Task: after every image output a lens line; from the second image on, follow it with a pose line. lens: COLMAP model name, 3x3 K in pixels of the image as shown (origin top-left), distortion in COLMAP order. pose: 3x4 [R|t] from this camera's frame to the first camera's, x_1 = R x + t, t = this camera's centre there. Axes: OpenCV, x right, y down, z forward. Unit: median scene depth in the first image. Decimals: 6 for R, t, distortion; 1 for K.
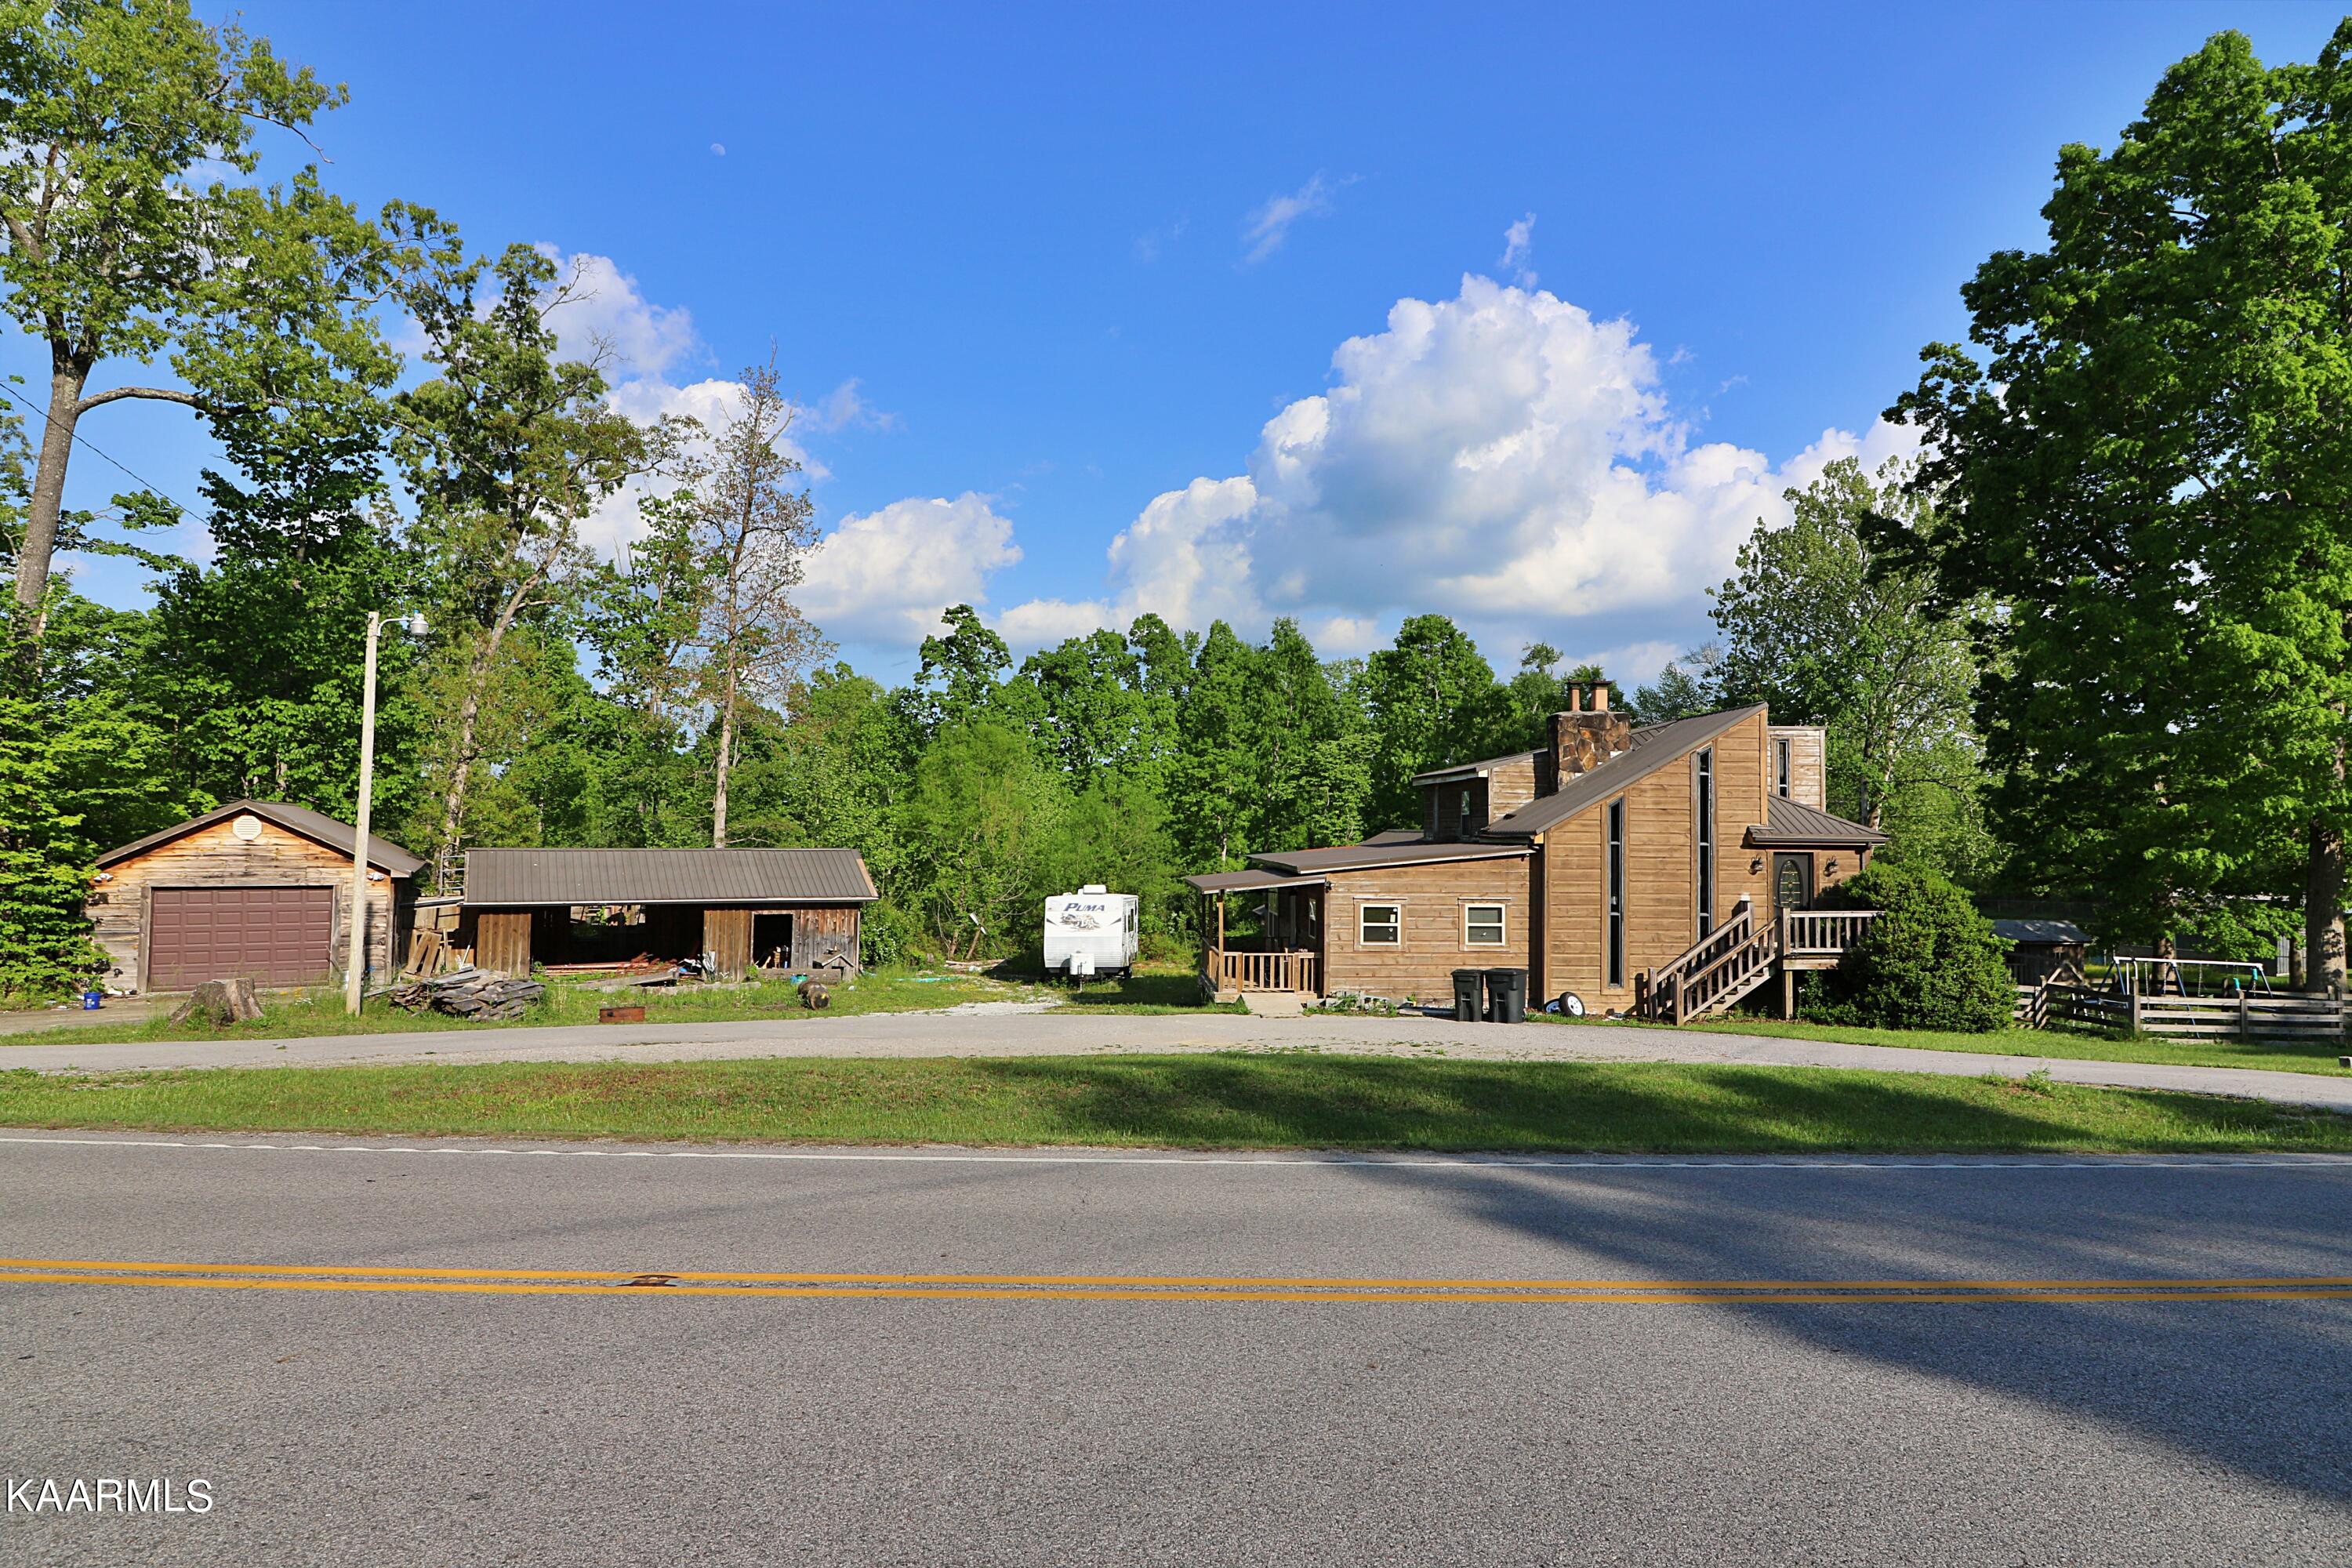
lens RADIAL K [[1322.1, 0, 1180.1], [0, 1322.1, 768.5], [0, 0, 1]] dist [0.011543, -0.020052]
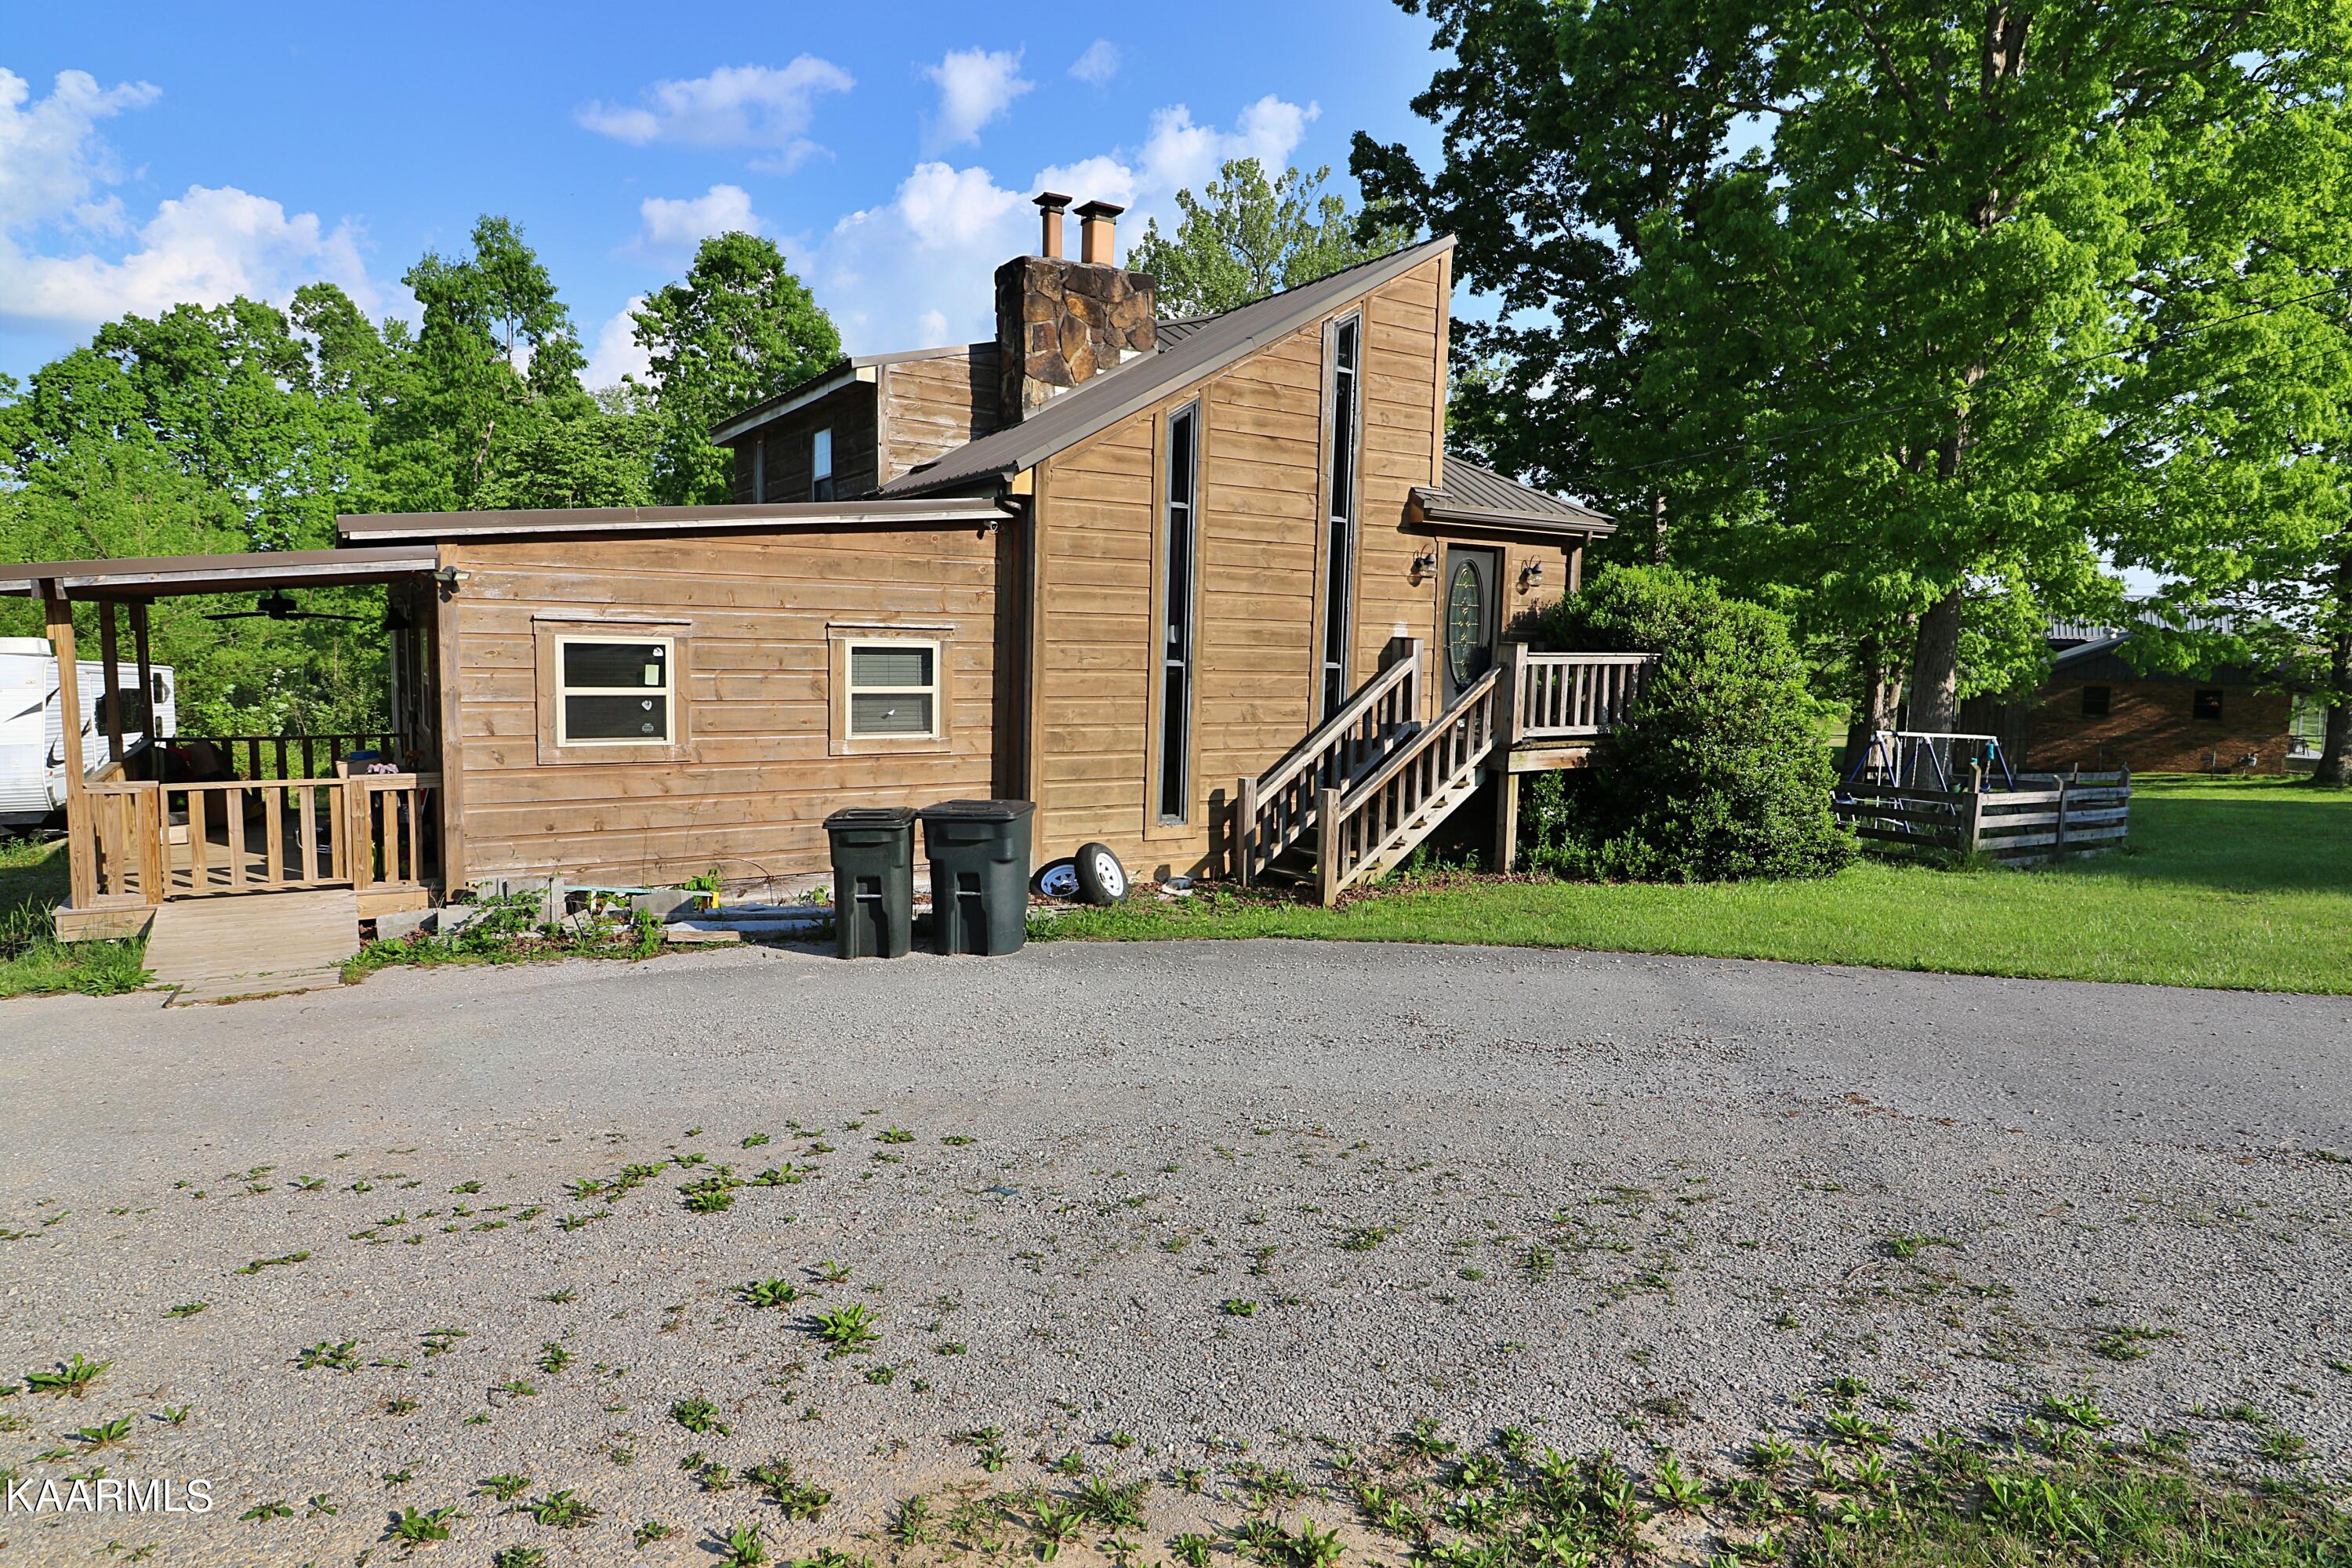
lens RADIAL K [[1322.1, 0, 1180.1], [0, 1322.1, 768.5], [0, 0, 1]] dist [0.011543, -0.020052]
pose [[0.875554, -0.037668, 0.481650, 0.109841], [-0.036213, 0.989034, 0.143176, 0.080090], [-0.481762, -0.142800, 0.864589, 0.598514]]
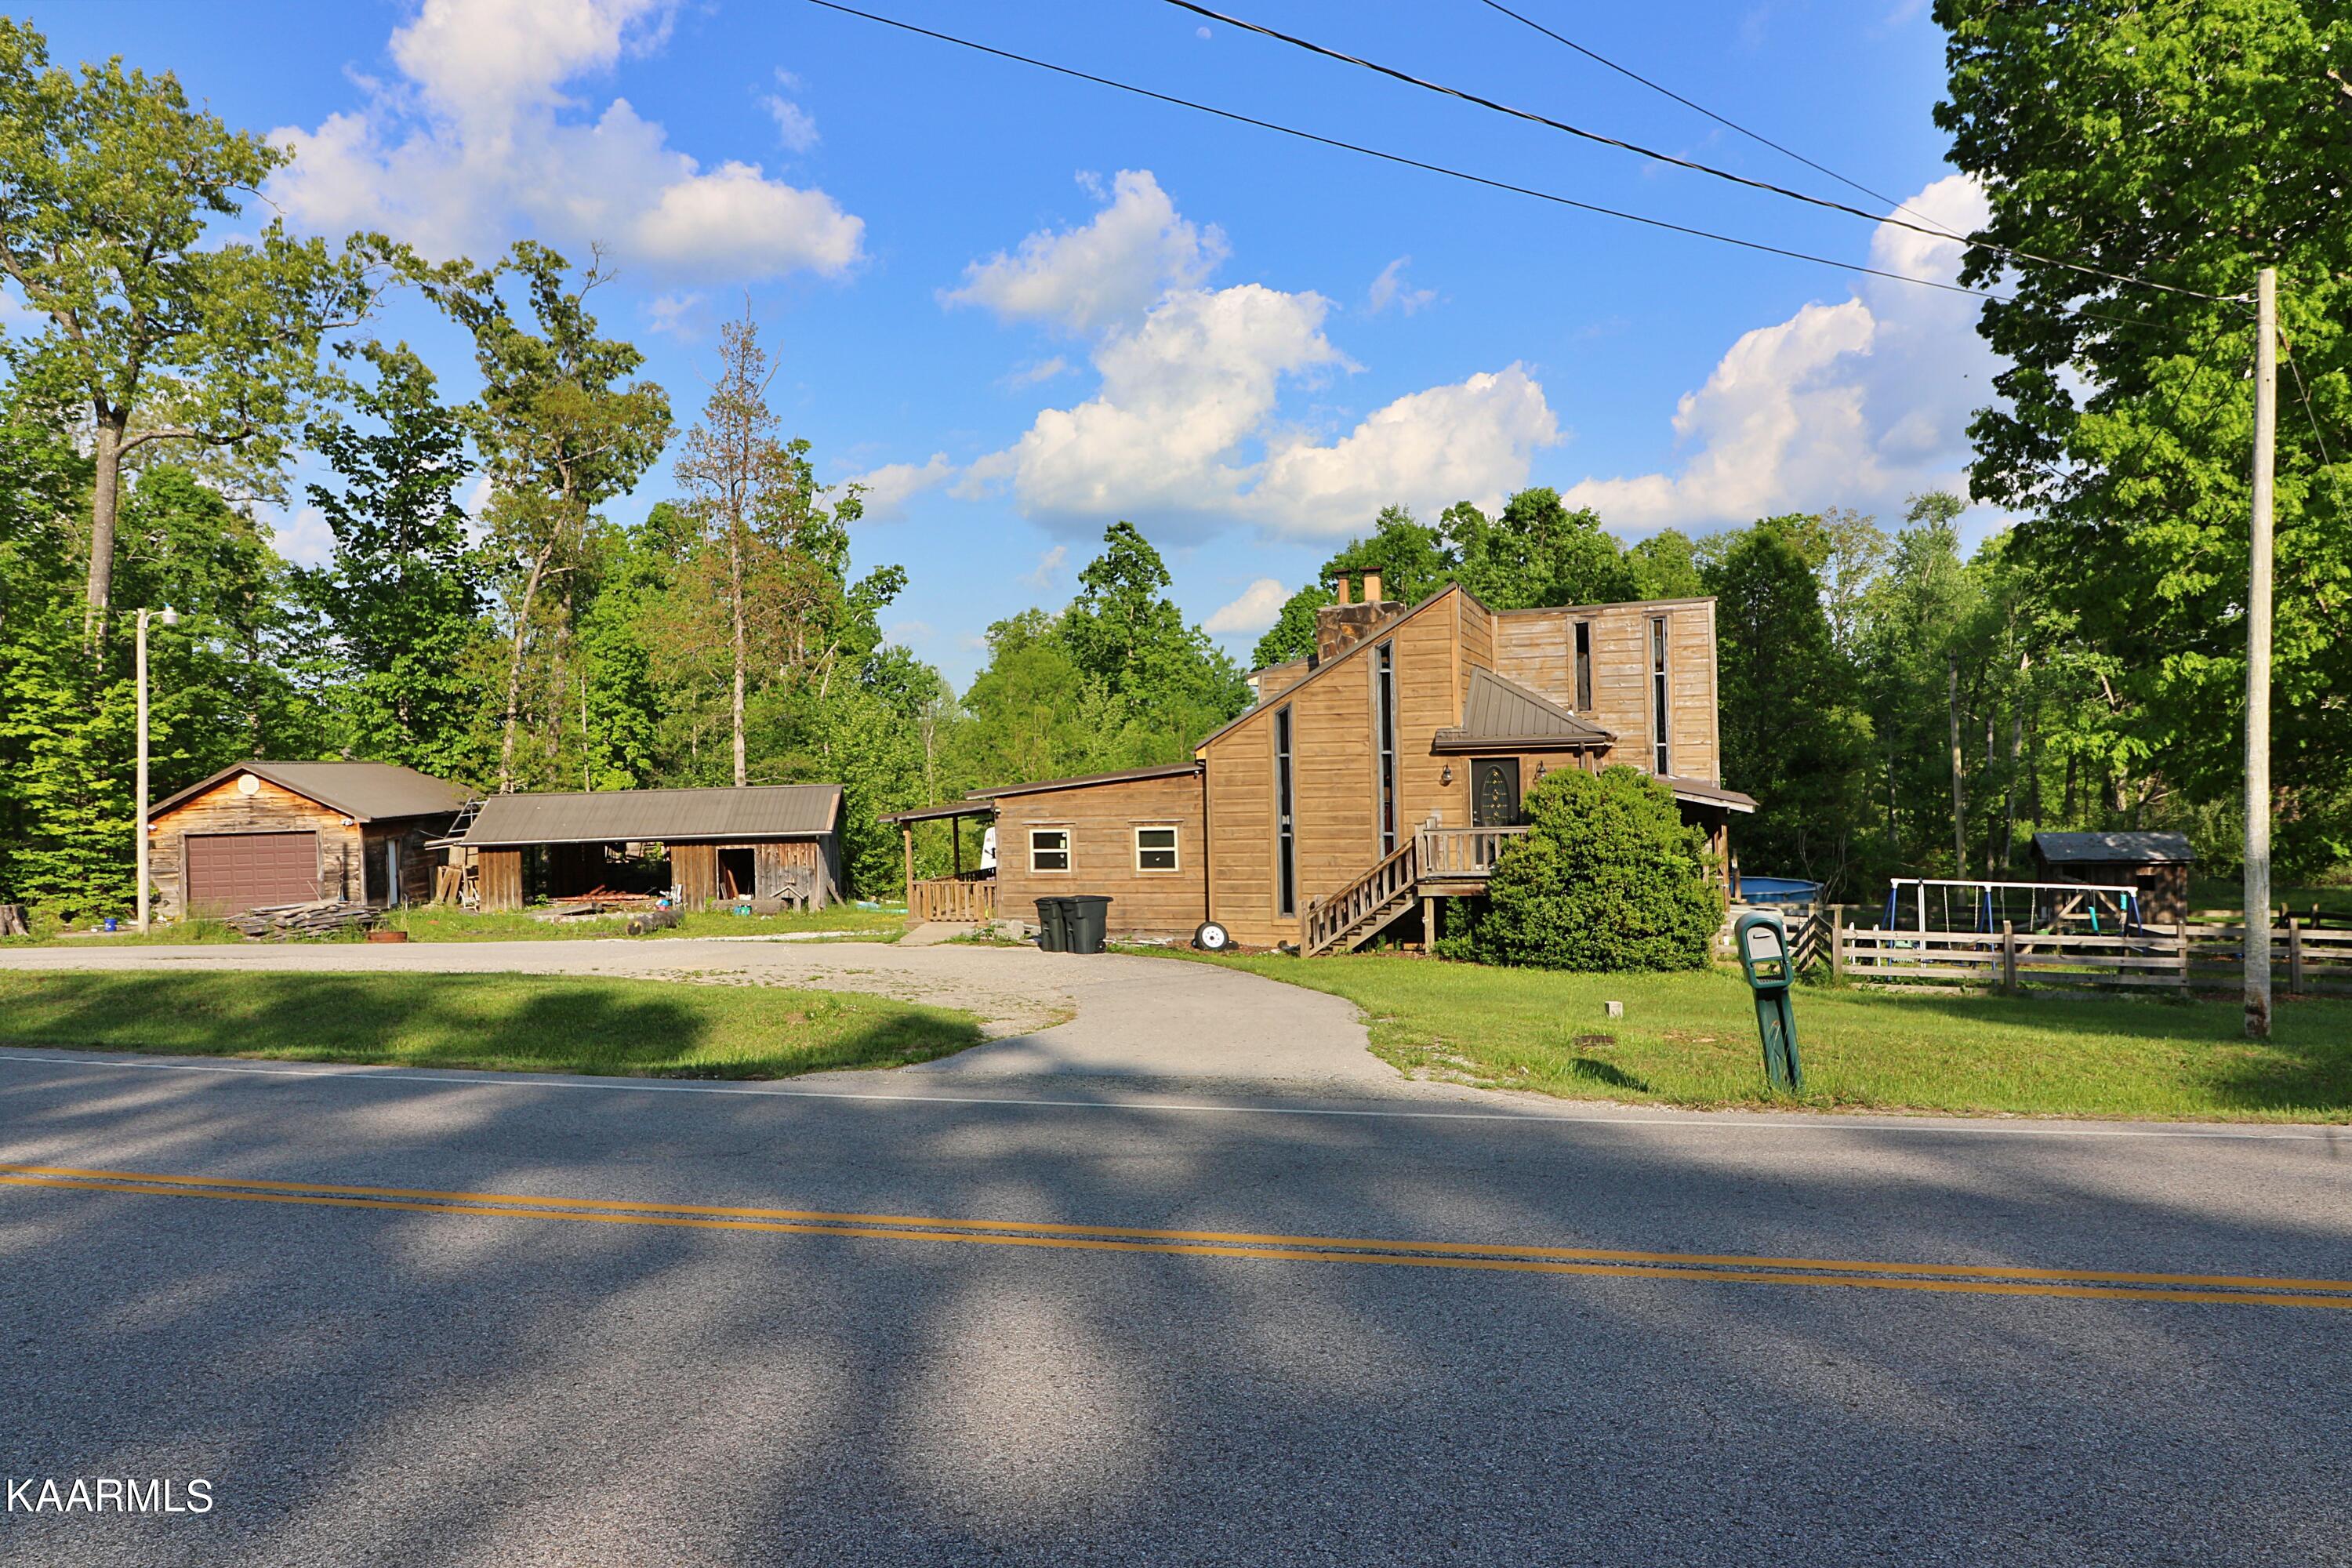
lens RADIAL K [[1464.1, 0, 1179.2], [0, 1464.1, 766.0], [0, 0, 1]] dist [-0.003128, -0.001983]
pose [[0.930854, -0.035555, -0.363658, 0.616808], [0.055916, 0.997393, 0.045612, 0.014937], [0.361088, -0.062792, 0.930415, 0.063672]]
